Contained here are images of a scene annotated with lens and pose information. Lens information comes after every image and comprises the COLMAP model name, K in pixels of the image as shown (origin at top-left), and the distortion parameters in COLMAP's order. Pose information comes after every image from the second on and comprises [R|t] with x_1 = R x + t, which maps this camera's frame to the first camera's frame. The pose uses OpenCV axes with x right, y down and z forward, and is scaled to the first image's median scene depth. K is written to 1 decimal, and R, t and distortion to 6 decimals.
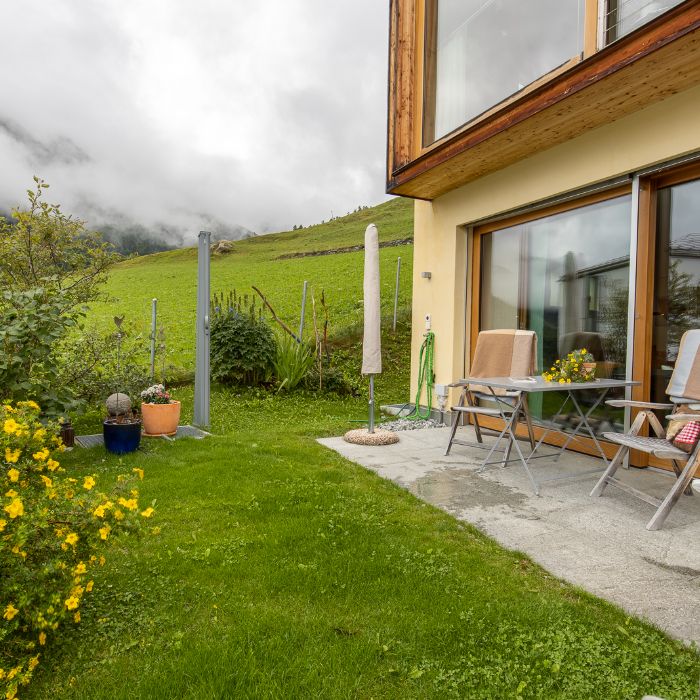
lens RADIAL K [[468.9, 0, 346.7], [0, 468.9, 350.3], [0, 0, 1]] dist [0.004646, -0.002685]
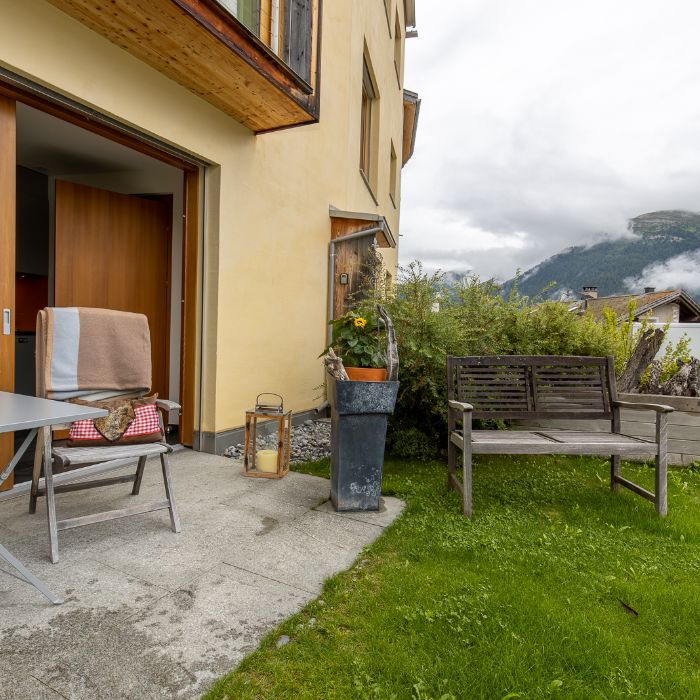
lens RADIAL K [[468.9, 0, 346.7], [0, 468.9, 350.3], [0, 0, 1]] dist [0.004646, -0.002685]
pose [[-0.597295, -0.067269, 0.799195, -0.238165], [-0.023022, 0.997504, 0.066755, -0.037985], [-0.801691, 0.021473, -0.597353, 1.145311]]
